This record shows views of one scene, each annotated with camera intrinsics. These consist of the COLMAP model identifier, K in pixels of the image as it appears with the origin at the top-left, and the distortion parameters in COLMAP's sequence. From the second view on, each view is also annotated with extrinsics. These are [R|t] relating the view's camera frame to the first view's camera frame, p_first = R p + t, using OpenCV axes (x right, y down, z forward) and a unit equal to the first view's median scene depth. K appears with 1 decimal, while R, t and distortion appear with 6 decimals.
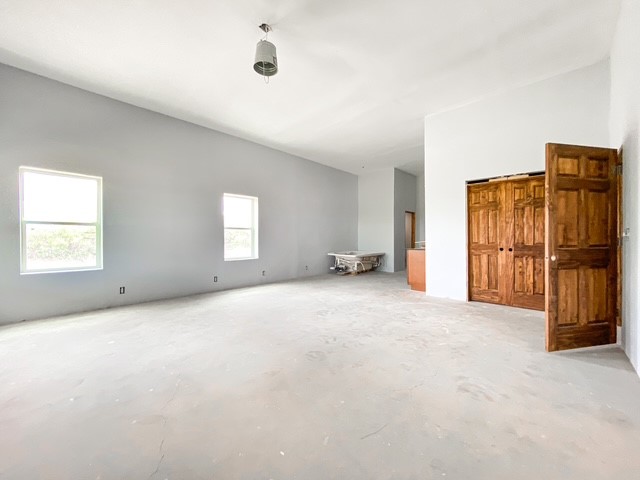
lens RADIAL K [[261.7, 0, 320.7], [0, 261.7, 239.7], [0, 0, 1]] dist [0.001271, 0.000138]
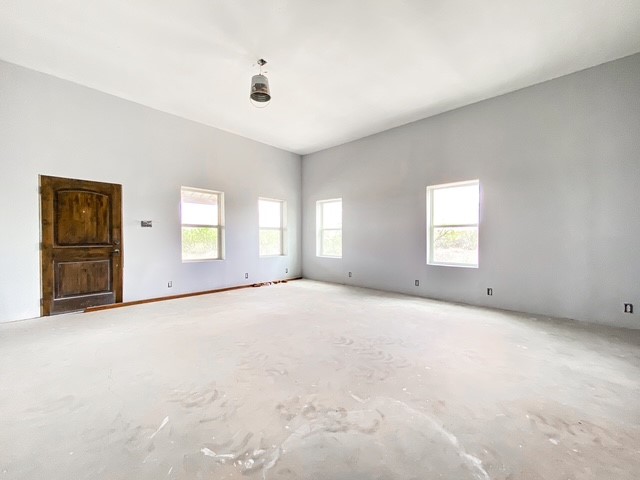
lens RADIAL K [[261.7, 0, 320.7], [0, 261.7, 239.7], [0, 0, 1]] dist [0.001271, 0.000138]
pose [[0.008914, 0.011427, -0.999895, 0.659703], [-0.013511, 0.999845, 0.011306, -0.009437], [0.999869, 0.013409, 0.009067, 0.842849]]
